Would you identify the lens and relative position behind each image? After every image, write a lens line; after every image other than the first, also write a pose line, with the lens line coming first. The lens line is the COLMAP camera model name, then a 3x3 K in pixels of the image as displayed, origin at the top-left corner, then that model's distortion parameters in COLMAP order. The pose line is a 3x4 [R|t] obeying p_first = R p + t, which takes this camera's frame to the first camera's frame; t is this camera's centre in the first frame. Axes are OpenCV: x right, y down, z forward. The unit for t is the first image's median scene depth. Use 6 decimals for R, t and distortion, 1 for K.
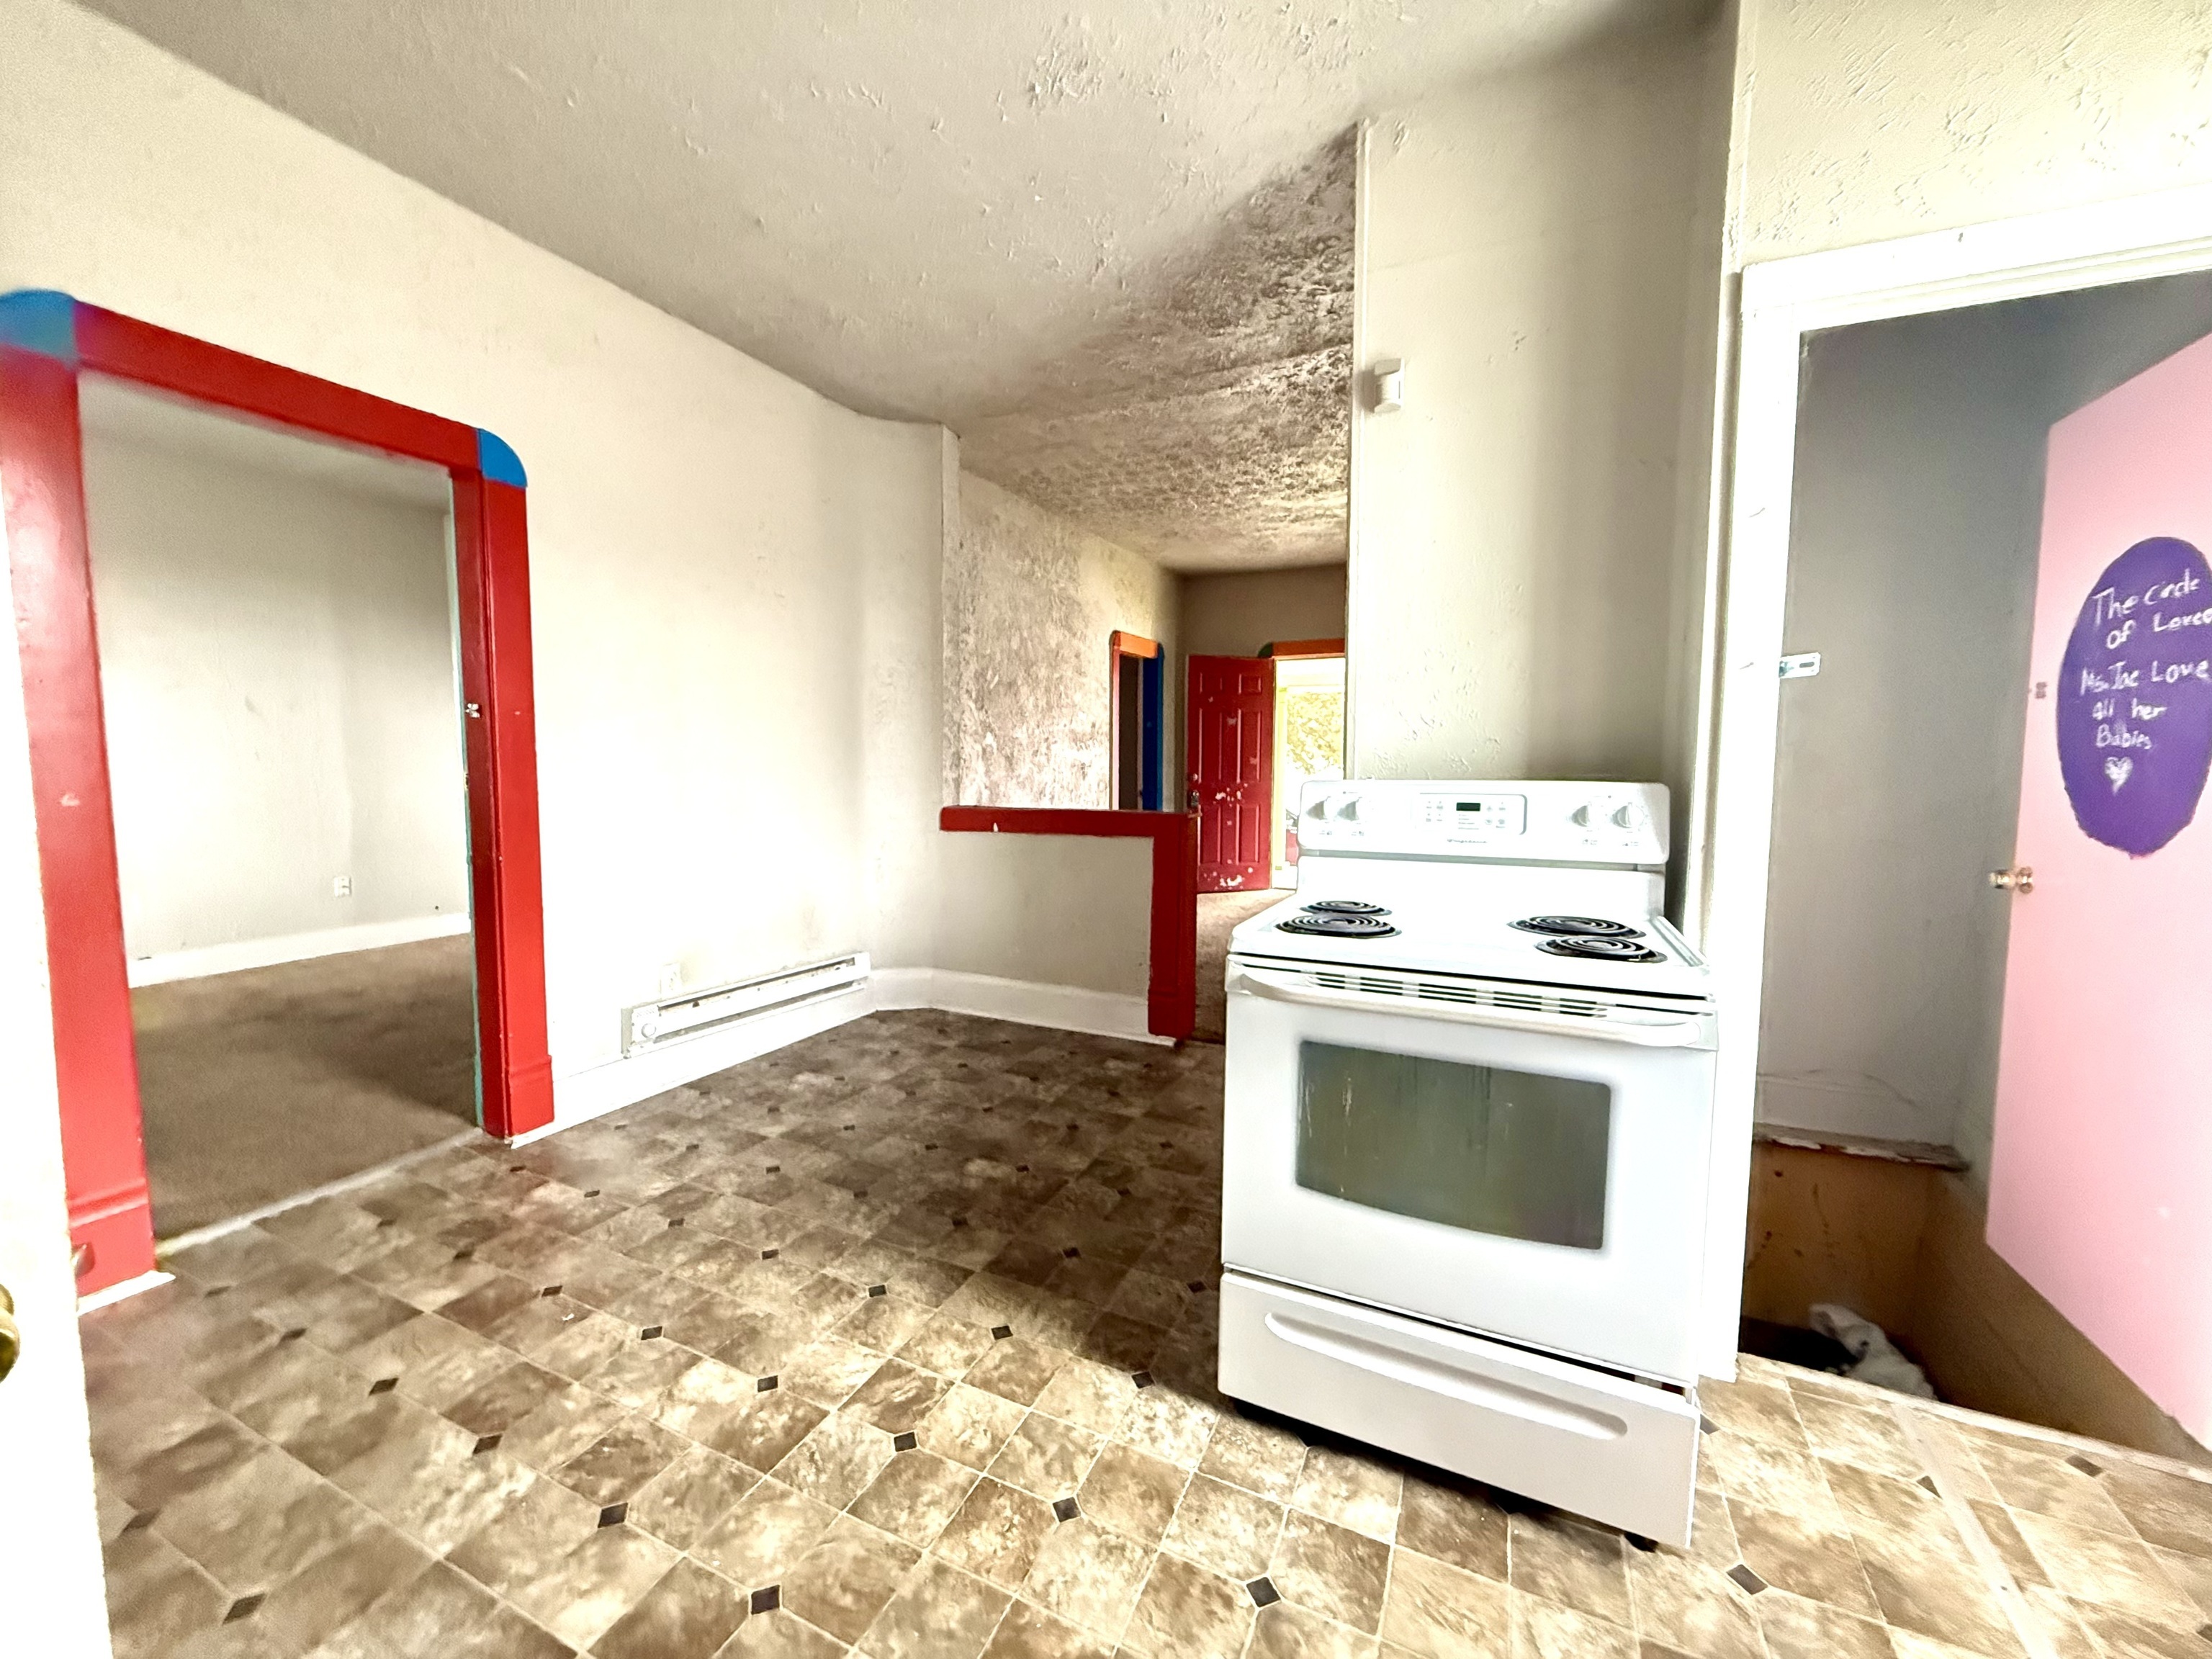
lens RADIAL K [[894.9, 0, 1106.0], [0, 894.9, 829.5], [0, 0, 1]] dist [0.000750, 0.000147]
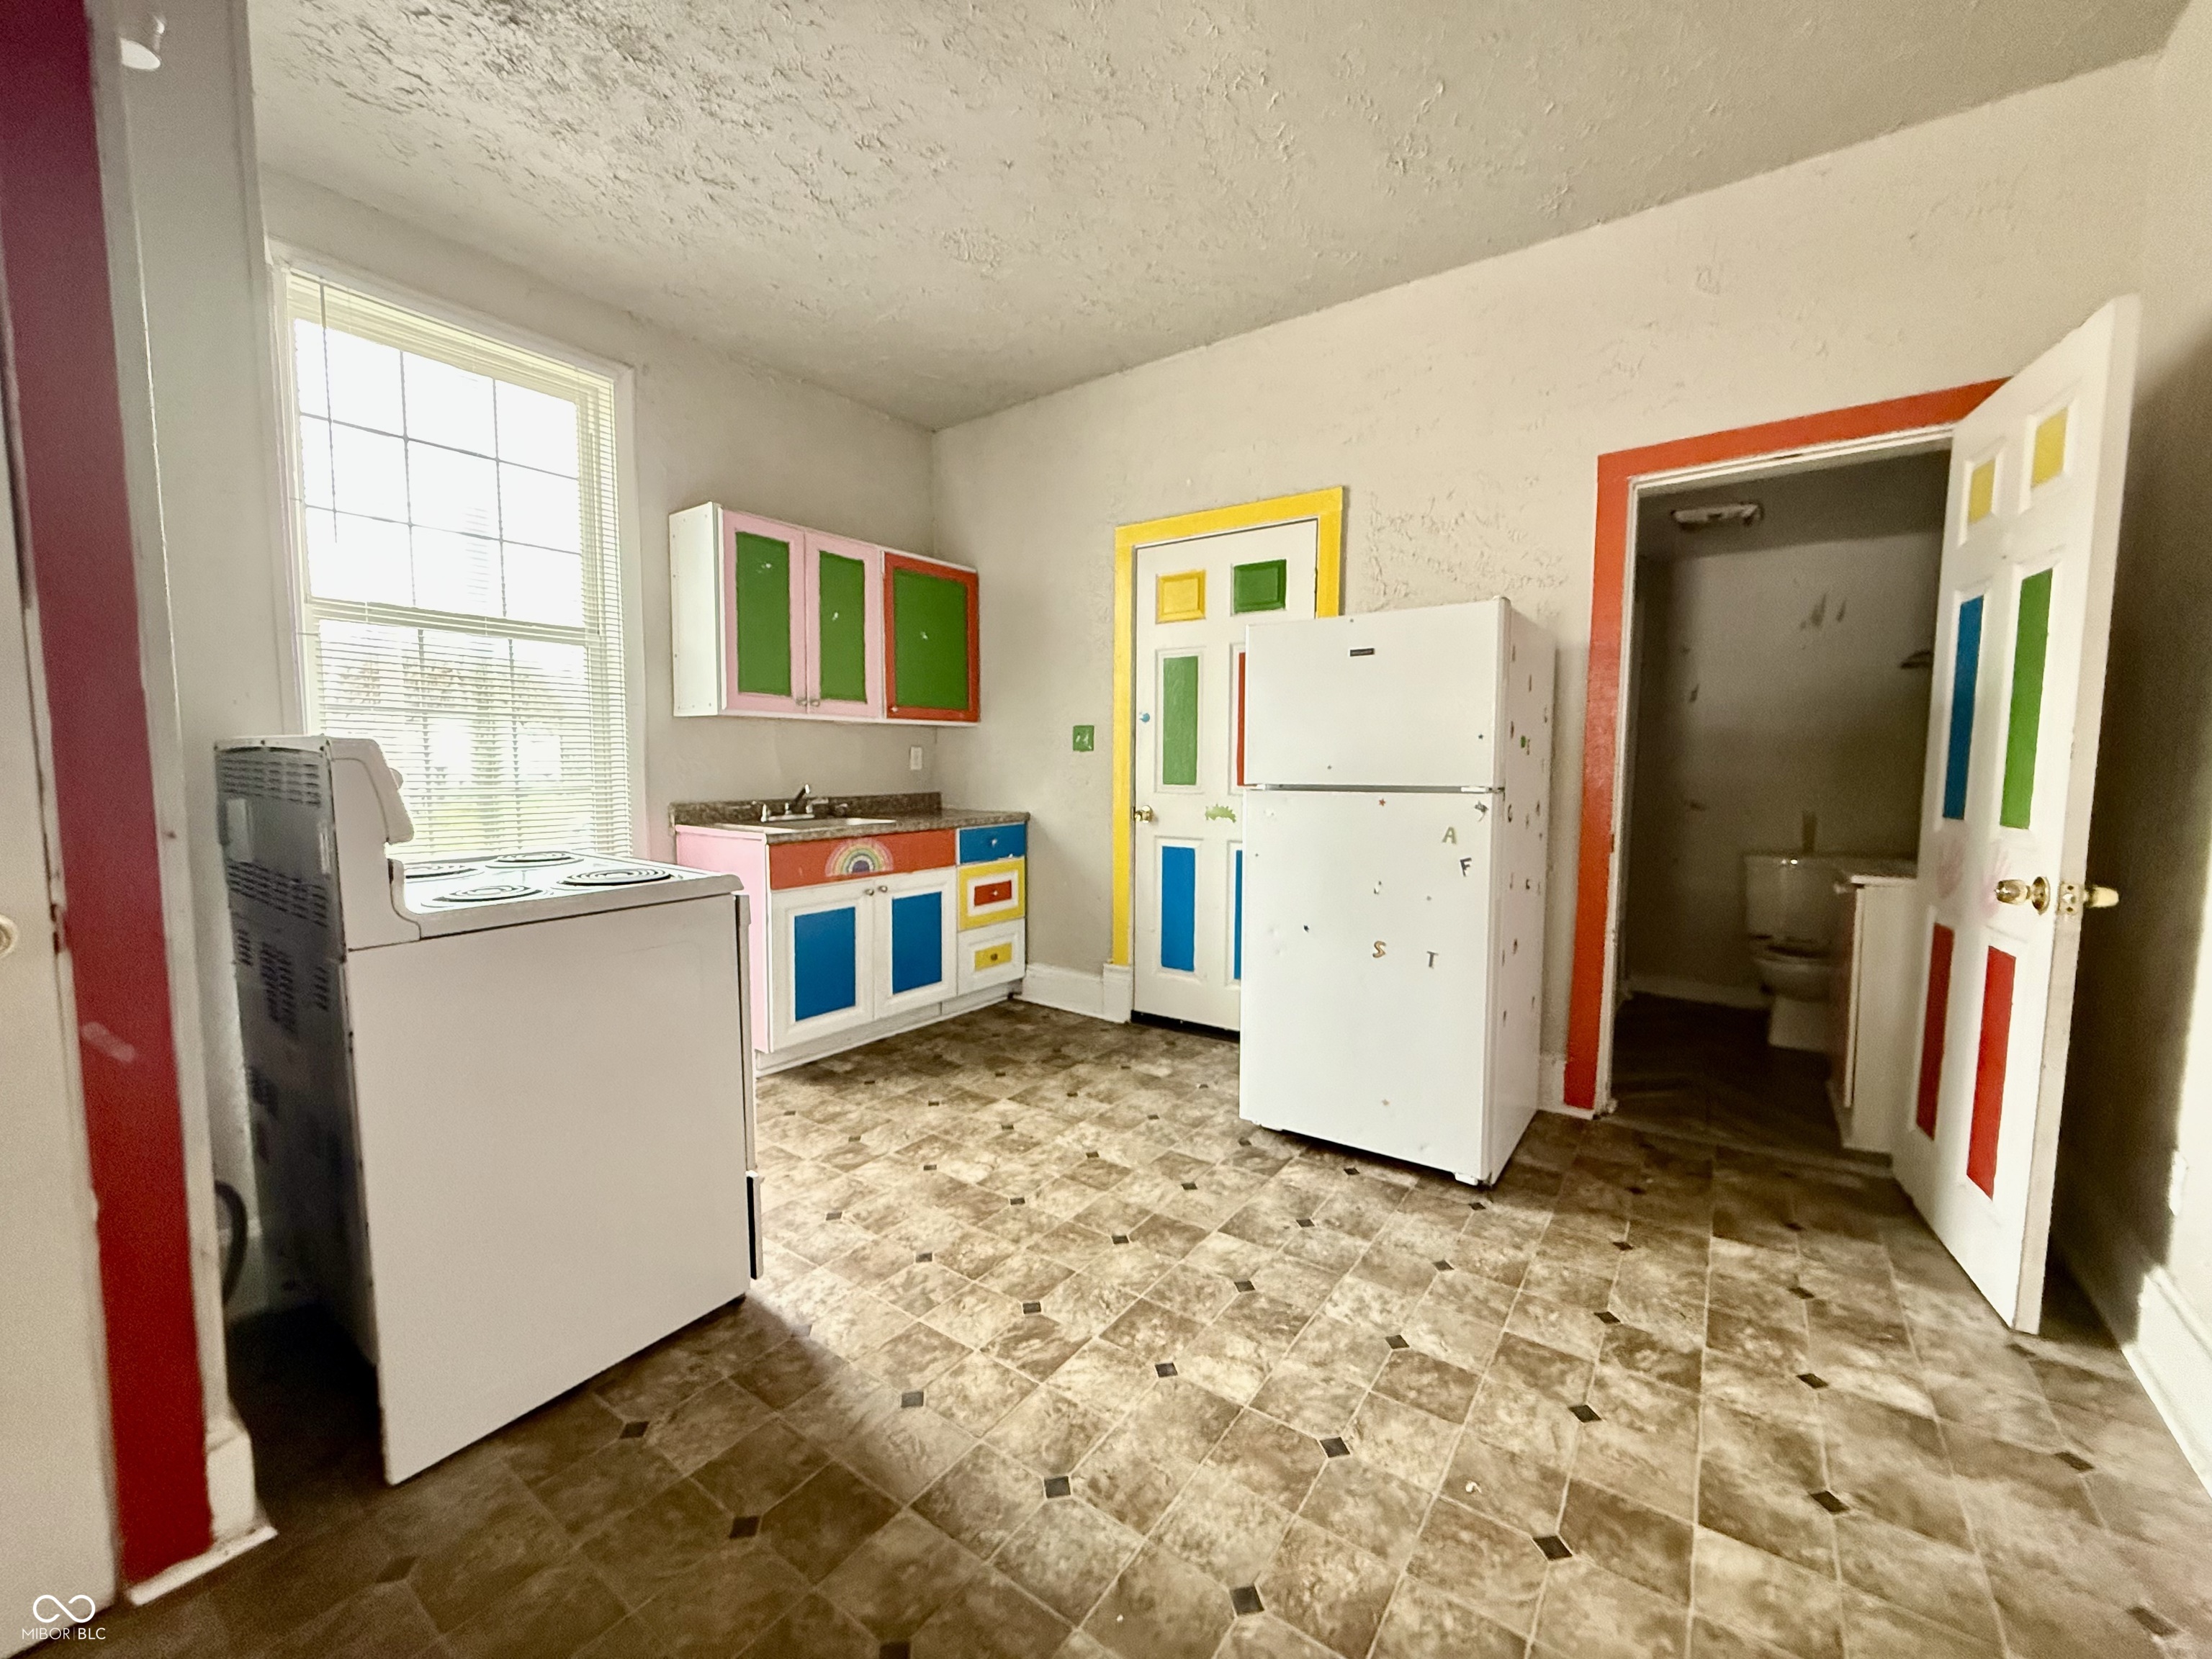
lens RADIAL K [[877.8, 0, 1100.2], [0, 877.8, 831.9], [0, 0, 1]] dist [-0.000307, 0.000299]
pose [[-0.982046, -0.024519, 0.187042, -0.465919], [0.005782, 0.987138, 0.159763, -0.102719], [-0.188554, 0.157976, -0.969273, 1.820216]]
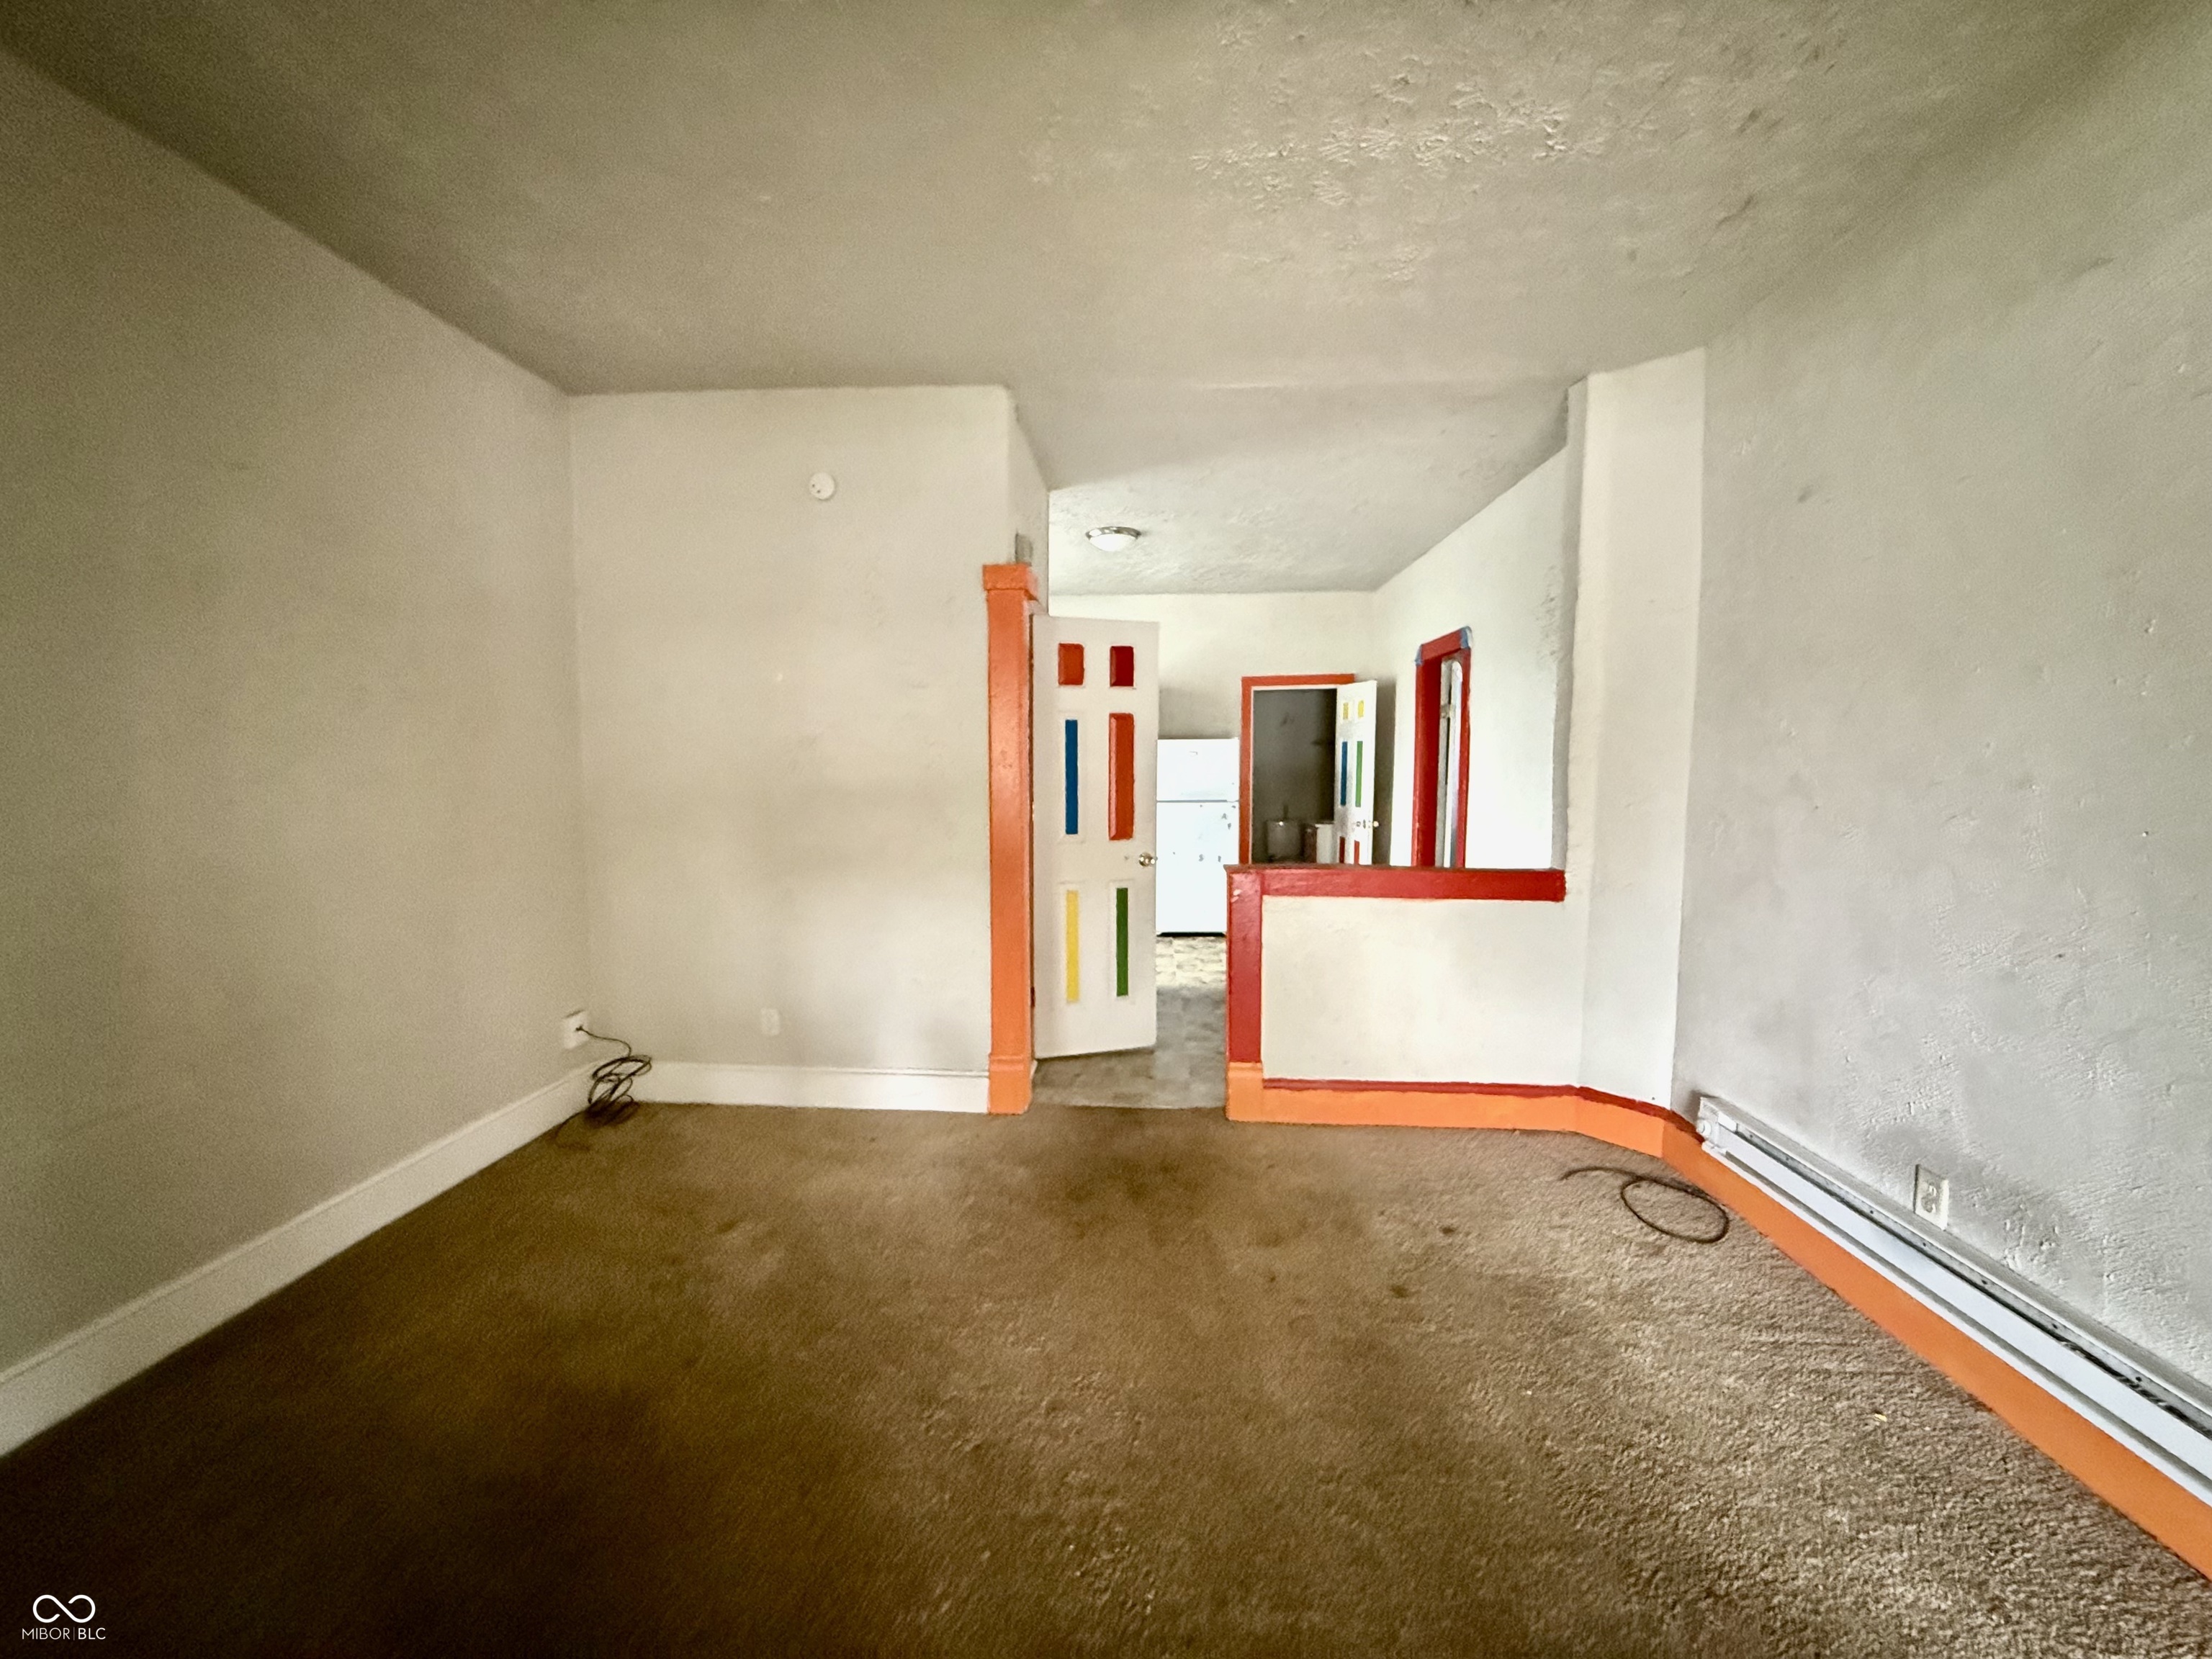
lens RADIAL K [[877.8, 0, 1100.2], [0, 877.8, 831.9], [0, 0, 1]] dist [-0.000307, 0.000299]
pose [[-0.931097, 0.023993, -0.363981, 1.149732], [-0.035682, 0.987058, 0.156342, -0.398370], [0.363022, 0.158557, -0.918191, 3.783108]]
